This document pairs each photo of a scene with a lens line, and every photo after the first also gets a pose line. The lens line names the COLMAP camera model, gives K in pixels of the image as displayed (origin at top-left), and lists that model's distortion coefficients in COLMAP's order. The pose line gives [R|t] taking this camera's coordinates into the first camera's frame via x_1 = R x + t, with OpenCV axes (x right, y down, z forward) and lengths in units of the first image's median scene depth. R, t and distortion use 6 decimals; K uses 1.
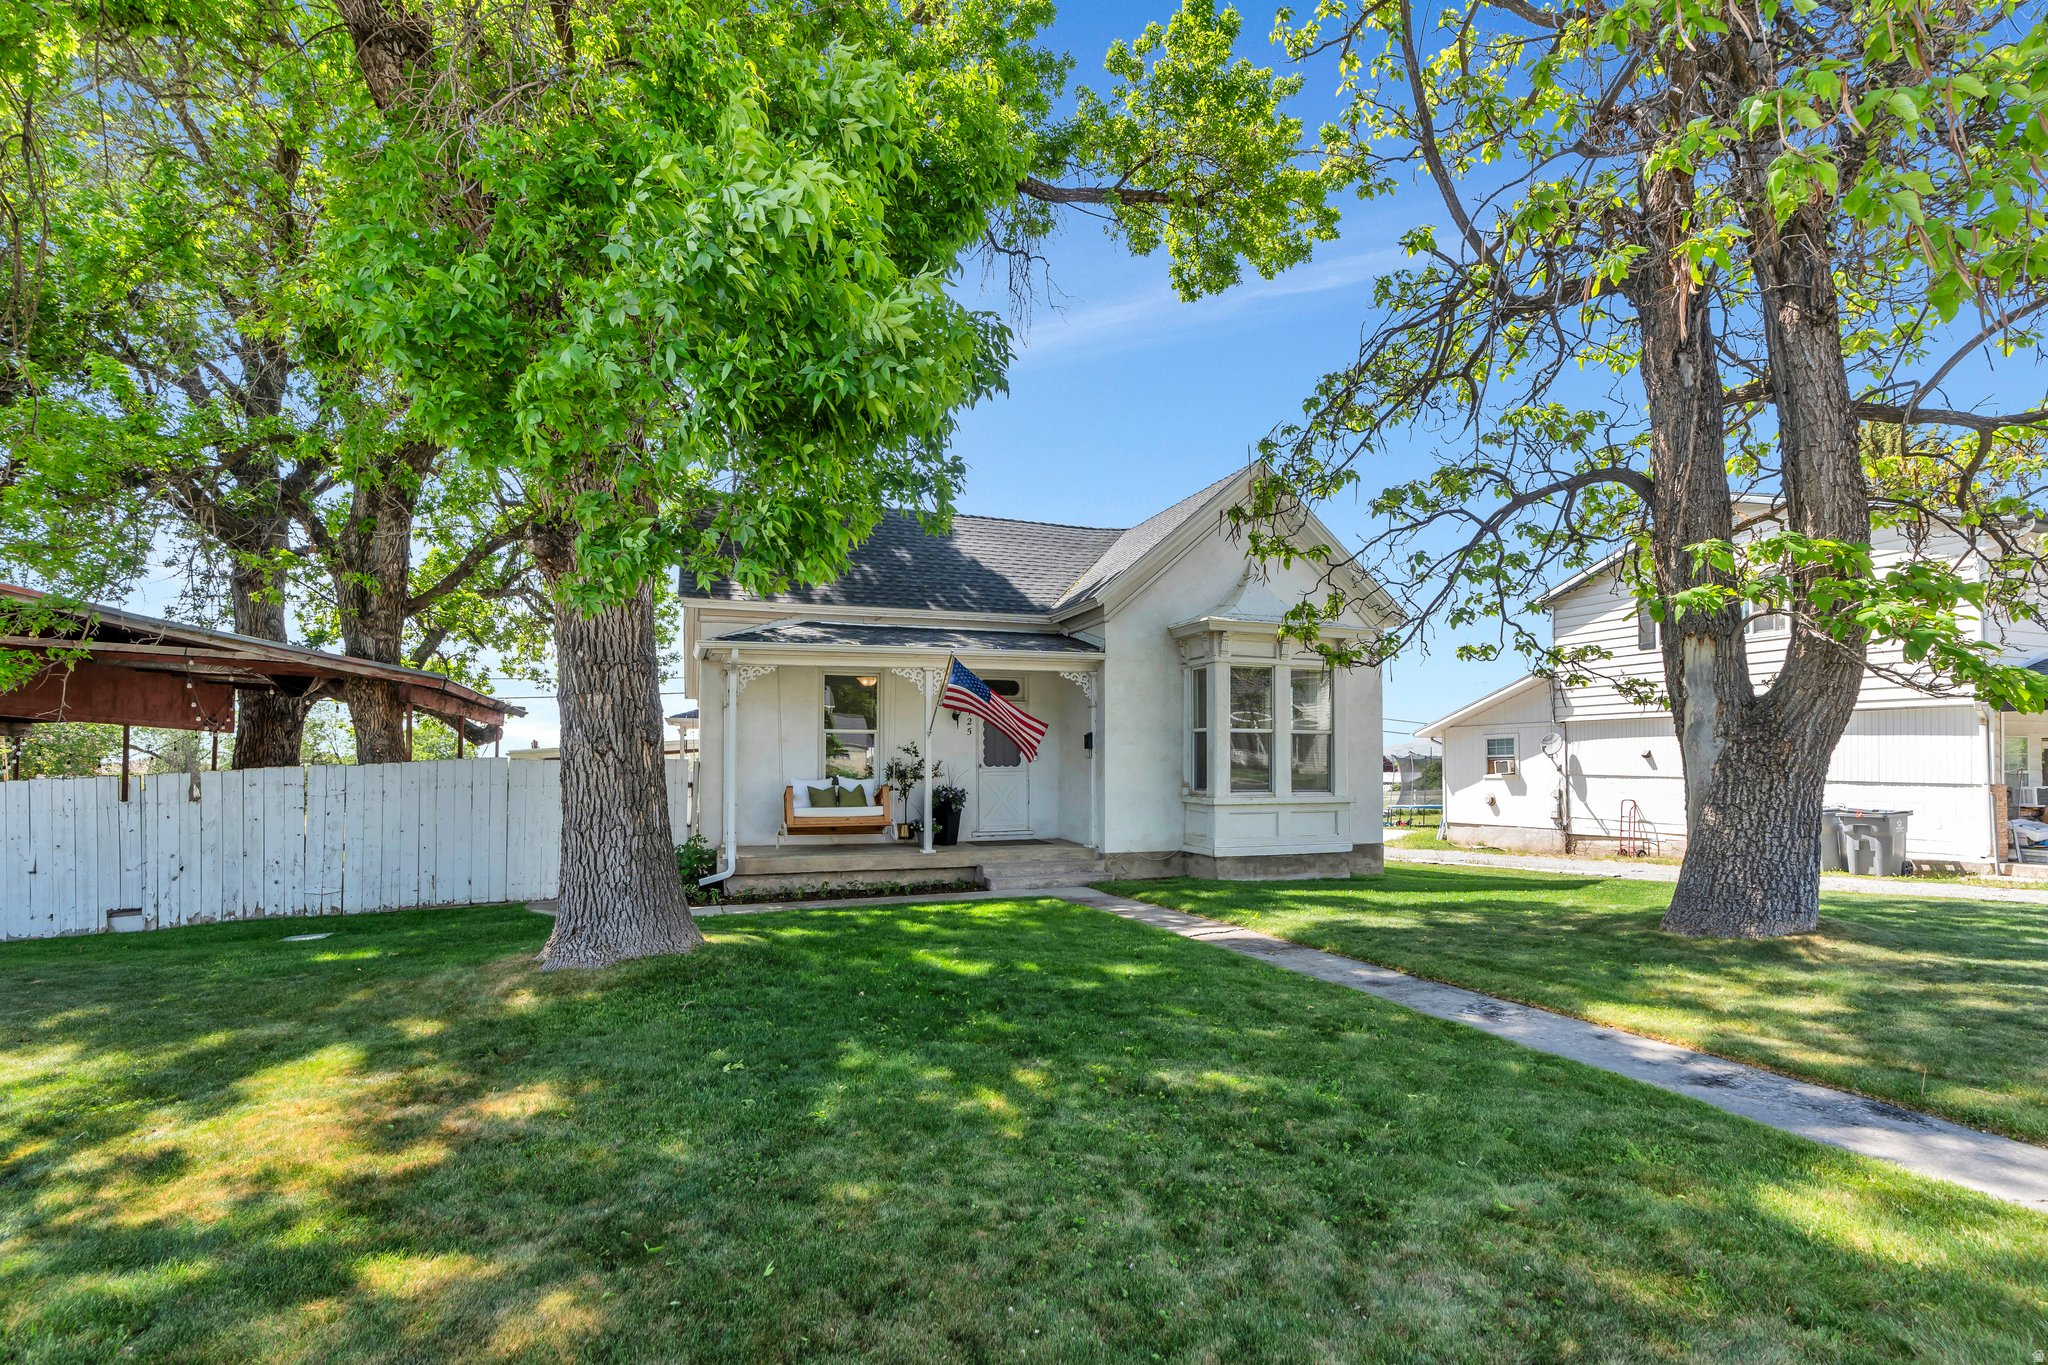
lens RADIAL K [[921.9, 0, 1029.6], [0, 921.9, 678.1], [0, 0, 1]] dist [-0.002932, 0.000287]
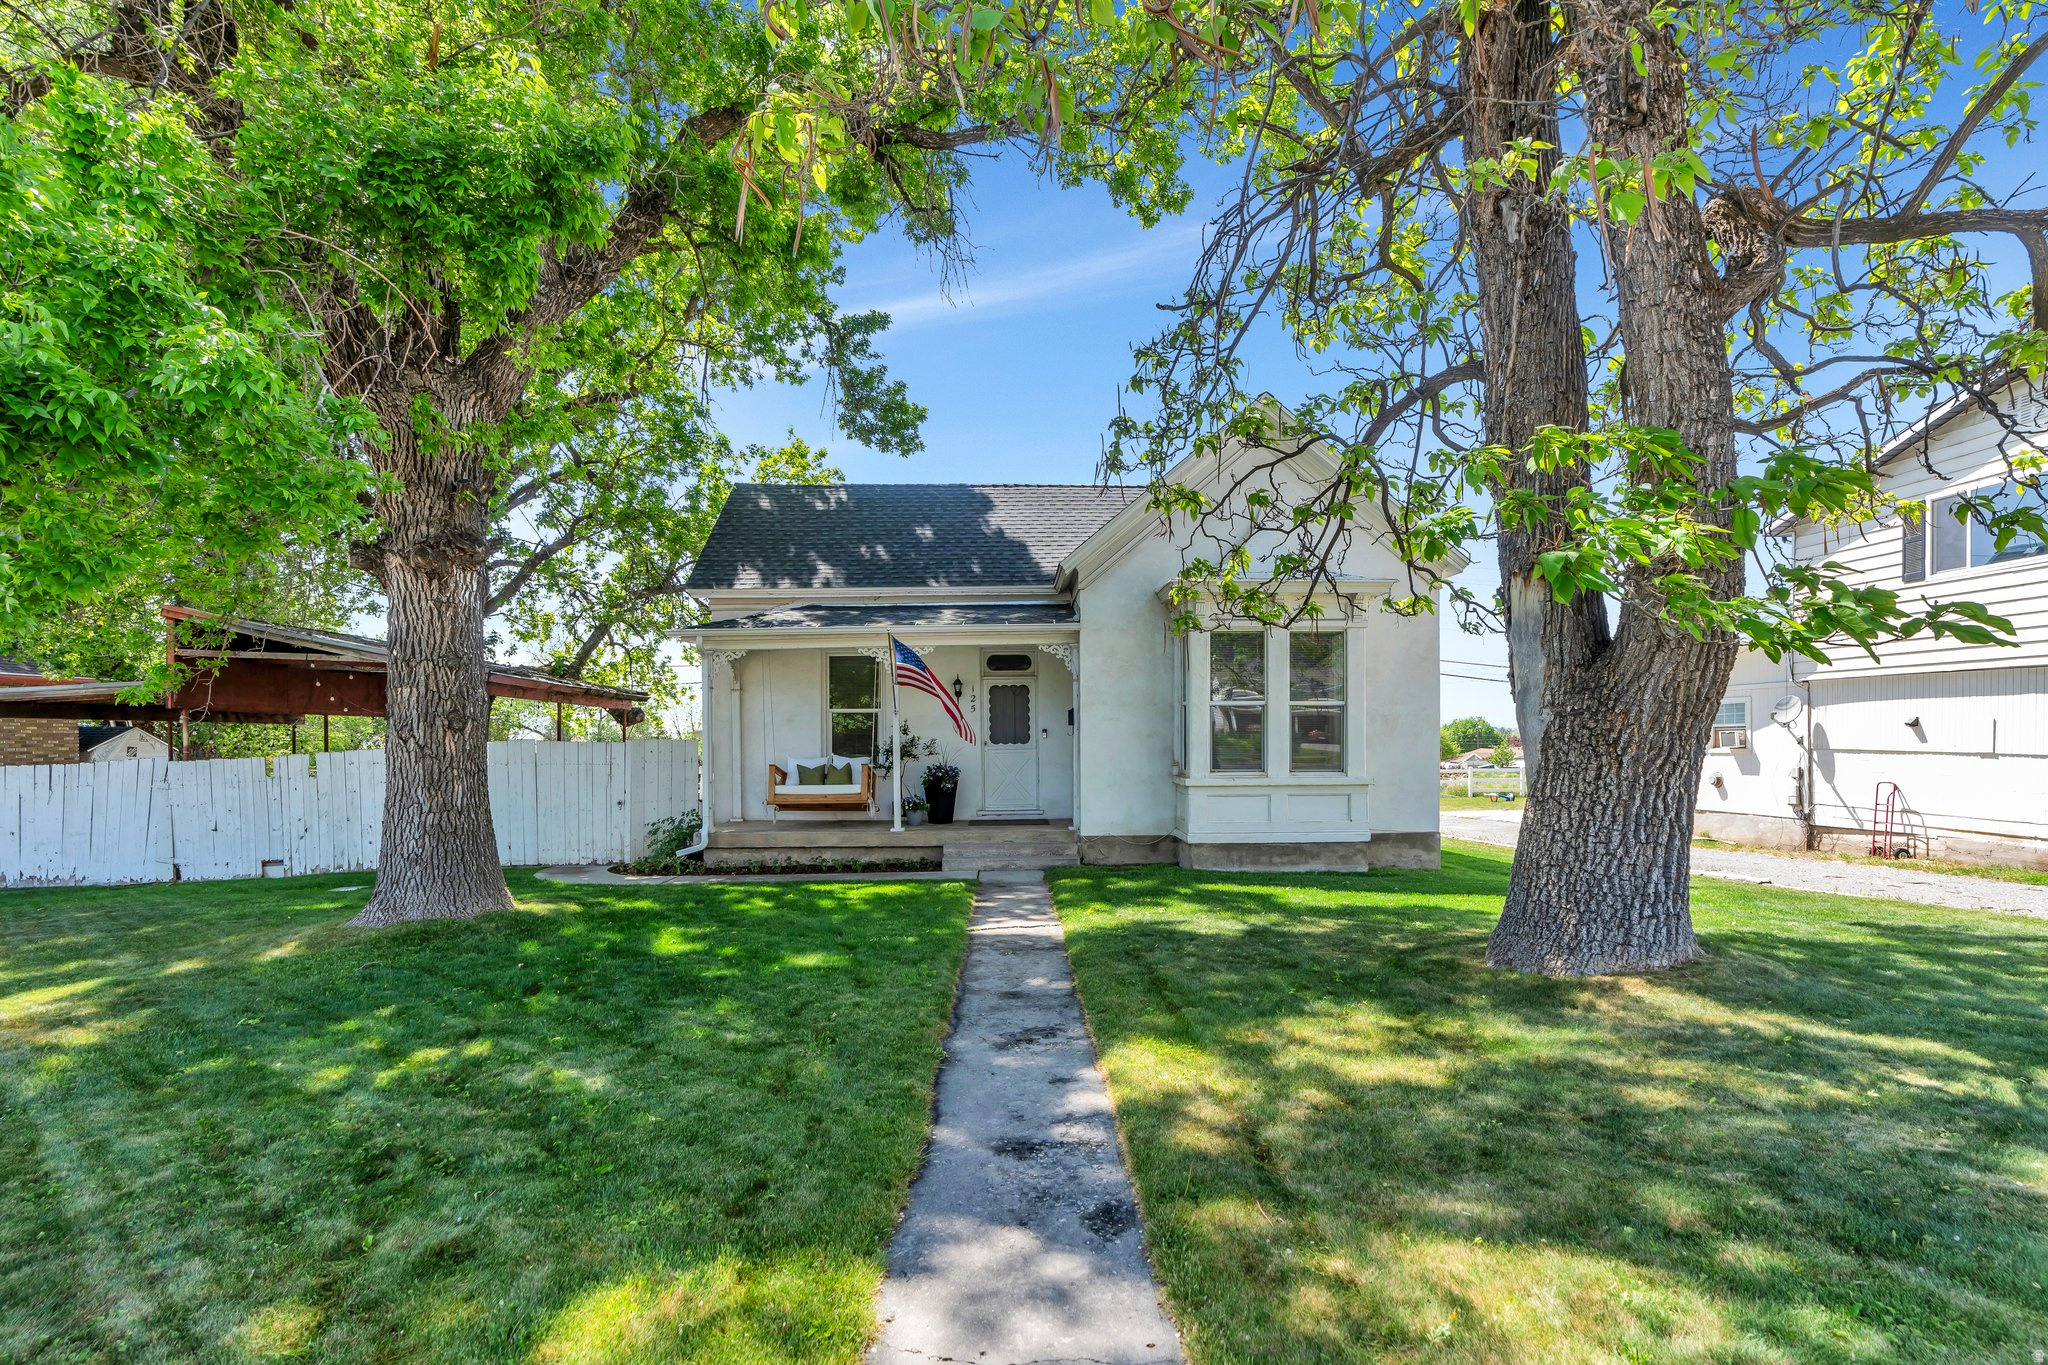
lens RADIAL K [[938.8, 0, 1024.0], [0, 938.8, 682.5], [0, 0, 1]] dist [-0.002682, 0.000351]
pose [[0.948920, -0.025562, -0.314479, 0.343166], [0.036745, 0.998884, 0.029681, 0.002819], [0.313370, -0.039720, 0.948800, 0.080997]]
